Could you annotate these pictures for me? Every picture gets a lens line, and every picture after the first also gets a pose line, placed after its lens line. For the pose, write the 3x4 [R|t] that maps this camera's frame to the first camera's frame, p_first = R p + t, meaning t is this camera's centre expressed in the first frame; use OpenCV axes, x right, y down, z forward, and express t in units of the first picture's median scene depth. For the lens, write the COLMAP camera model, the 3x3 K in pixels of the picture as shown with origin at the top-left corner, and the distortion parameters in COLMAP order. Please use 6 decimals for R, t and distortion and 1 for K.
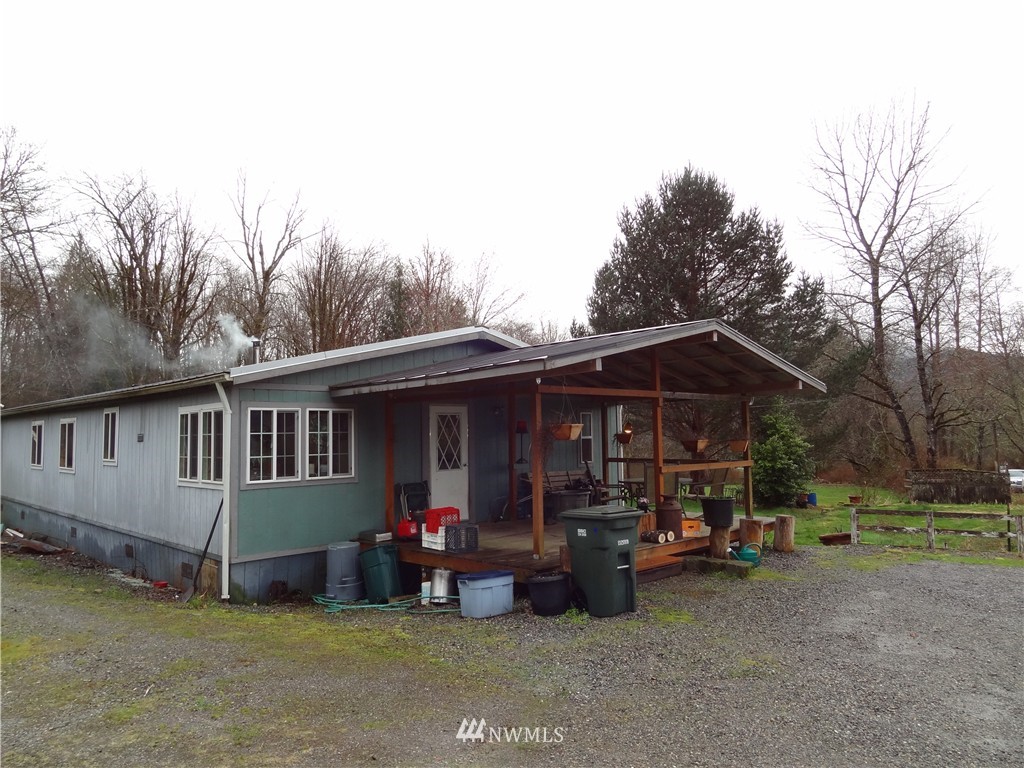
lens RADIAL K [[714.9, 0, 512.0], [0, 714.9, 384.0], [0, 0, 1]] dist [0.000087, 0.005401]
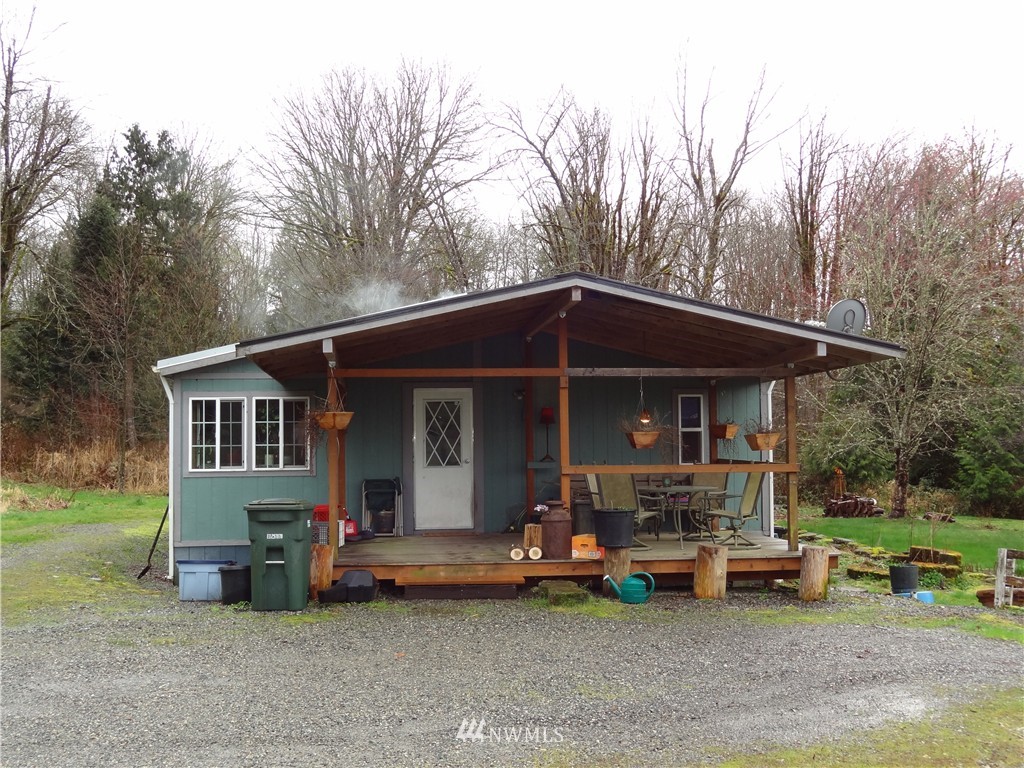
lens RADIAL K [[1115.3, 0, 512.0], [0, 1115.3, 384.0], [0, 0, 1]] dist [0.003477, 0.025831]
pose [[0.790003, -0.021453, -0.612728, 0.784801], [0.040243, 0.999047, 0.016906, 0.004154], [0.611781, -0.038014, 0.790113, 0.017095]]
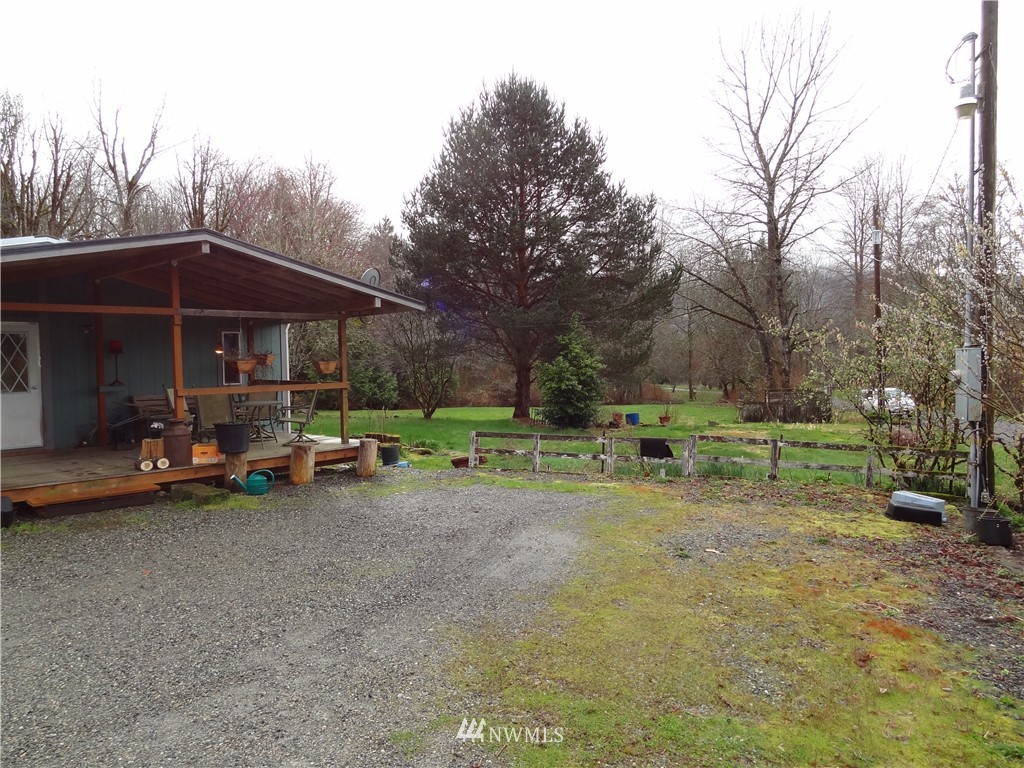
lens RADIAL K [[718.5, 0, 516.0], [0, 718.5, 380.8], [0, 0, 1]] dist [-0.010933, 0.004683]
pose [[0.998315, -0.001577, 0.058003, 0.516291], [-0.004613, 0.994310, 0.106425, 0.002454], [-0.057840, -0.106514, 0.992627, 0.041244]]
